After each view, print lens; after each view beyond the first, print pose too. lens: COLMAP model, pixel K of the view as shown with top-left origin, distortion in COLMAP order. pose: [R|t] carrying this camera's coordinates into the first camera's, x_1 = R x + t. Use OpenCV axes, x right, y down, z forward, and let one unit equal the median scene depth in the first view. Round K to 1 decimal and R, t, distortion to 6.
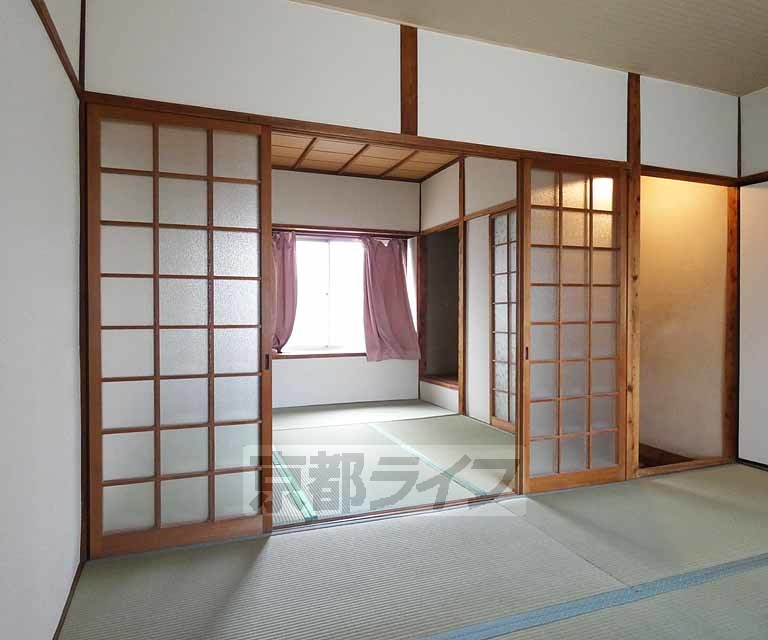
lens RADIAL K [[517.7, 0, 399.6], [0, 517.7, 314.8], [0, 0, 1]] dist [-0.008574, -0.002680]
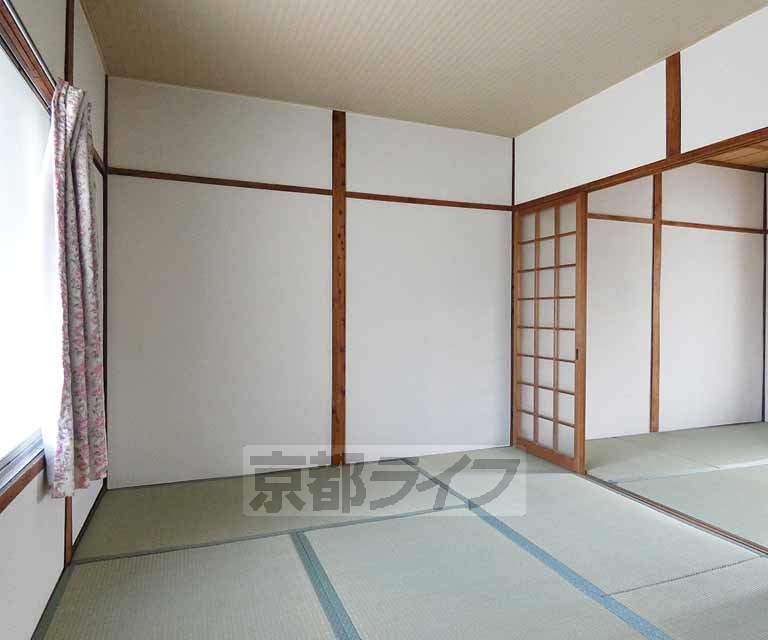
lens RADIAL K [[507.1, 0, 384.0], [0, 507.1, 320.0], [0, 0, 1]] dist [0.003384, -0.002662]
pose [[0.003133, 0.009803, -0.999947, 1.176247], [-0.030106, 0.999500, 0.009704, -0.001494], [0.999542, 0.030074, 0.003426, 0.451678]]
